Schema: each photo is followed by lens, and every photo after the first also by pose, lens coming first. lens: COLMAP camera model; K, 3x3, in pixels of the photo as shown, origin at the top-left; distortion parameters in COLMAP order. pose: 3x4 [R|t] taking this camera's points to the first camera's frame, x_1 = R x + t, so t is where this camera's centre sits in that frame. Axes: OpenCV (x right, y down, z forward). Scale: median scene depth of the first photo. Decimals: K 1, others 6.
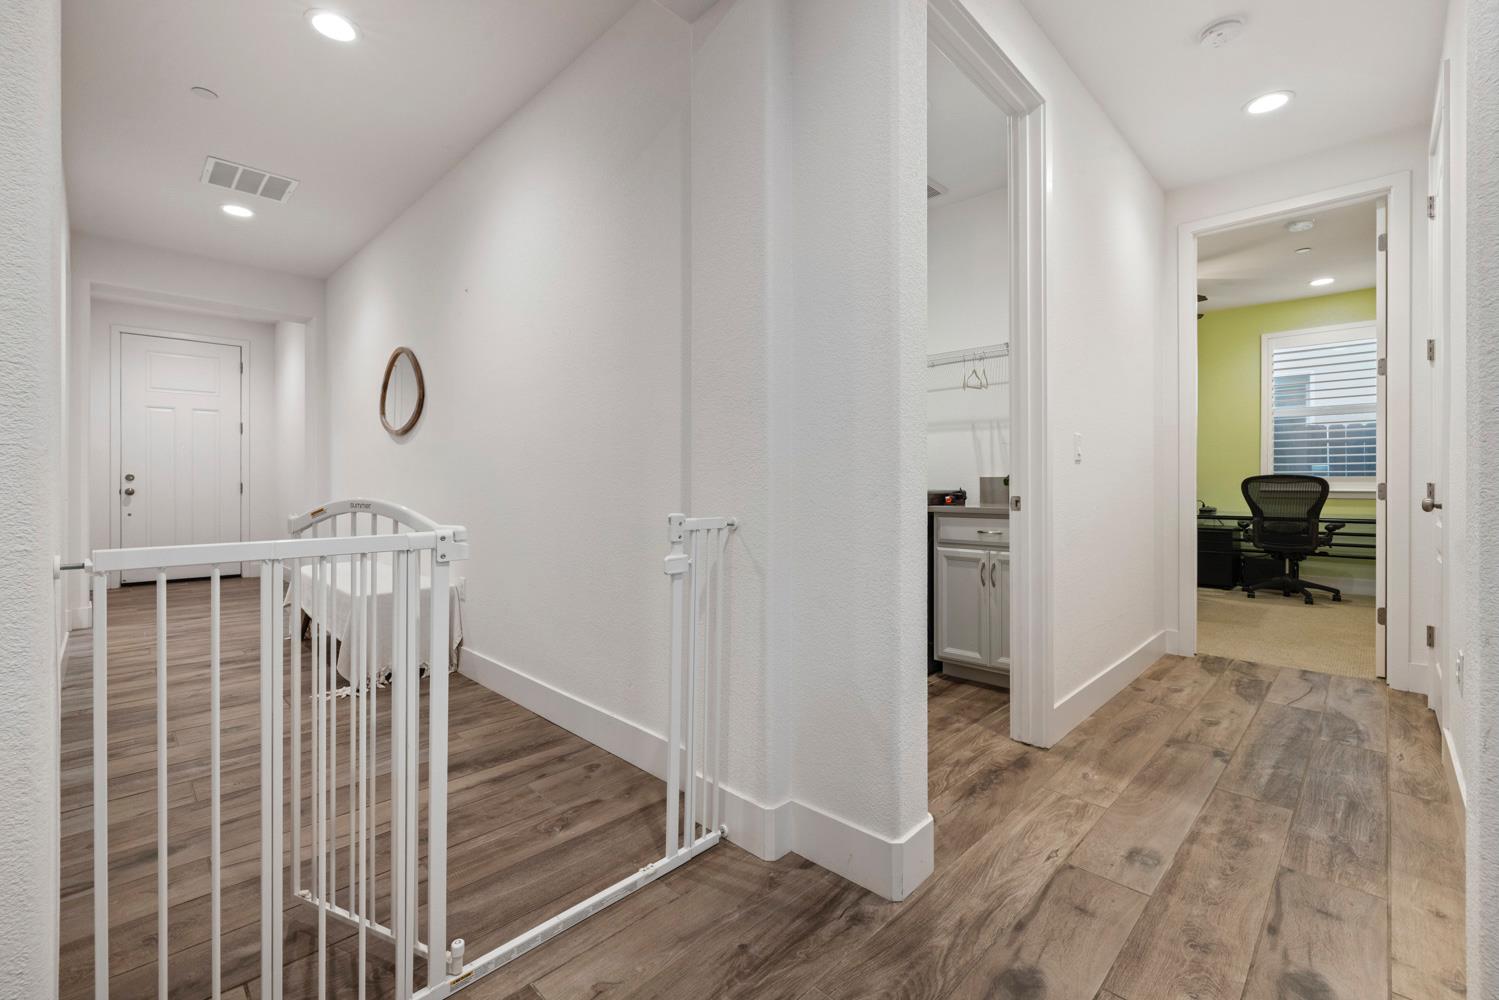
lens RADIAL K [[643.0, 0, 747.0], [0, 643.0, 487.7], [0, 0, 1]] dist [0.000565, 0.000281]
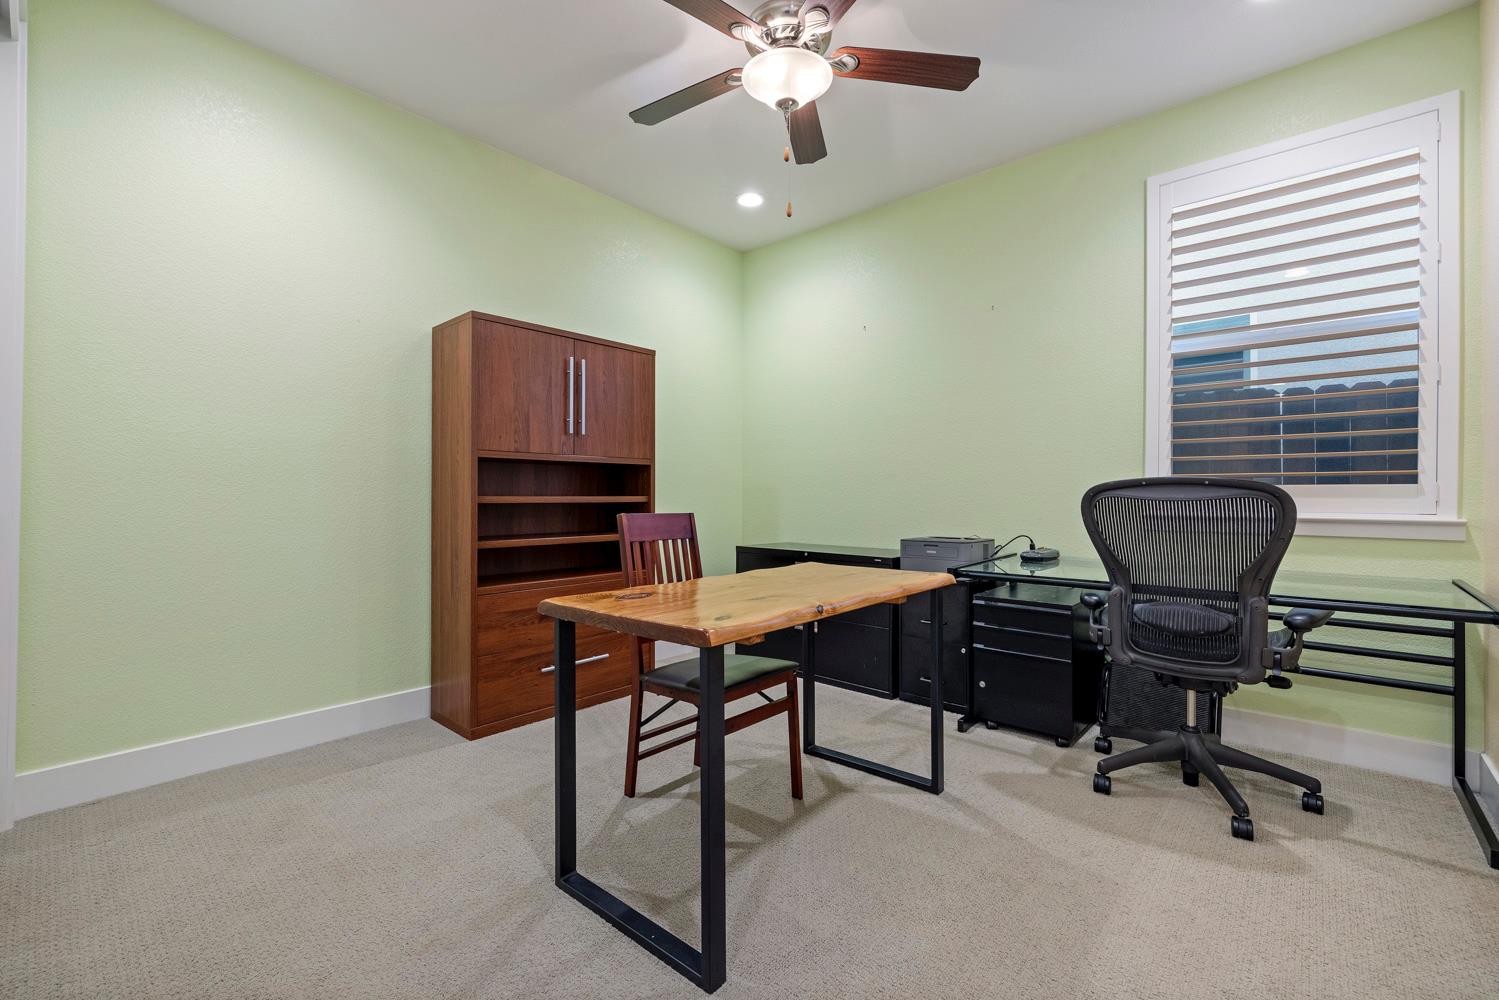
lens RADIAL K [[627.9, 0, 749.3], [0, 627.9, 490.2], [0, 0, 1]] dist [0.000126, -0.000536]
pose [[0.999214, 0.007389, 0.038947, 0.573608], [-0.006889, 0.999892, -0.012960, -0.005894], [-0.039039, 0.012681, 0.999157, 0.647087]]
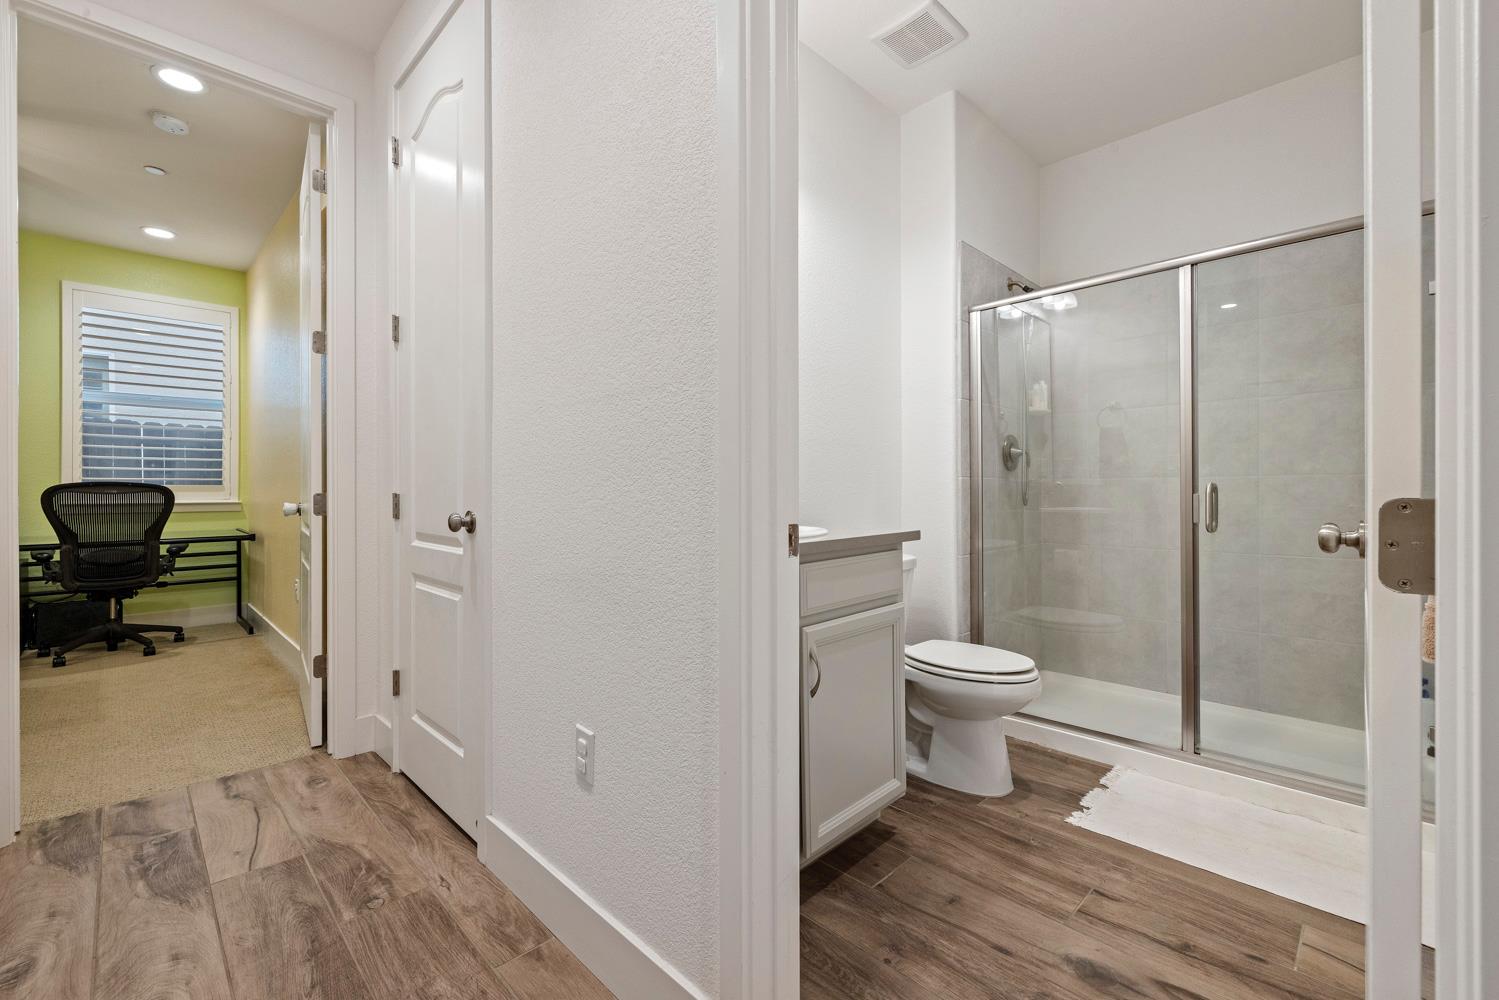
lens RADIAL K [[643.0, 0, 747.0], [0, 643.0, 487.7], [0, 0, 1]] dist [0.000565, 0.000281]
pose [[0.022578, 0.003742, 0.999738, 0.138569], [0.011044, 0.999931, -0.003992, -0.002929], [-0.999684, 0.011131, 0.022535, 0.281991]]
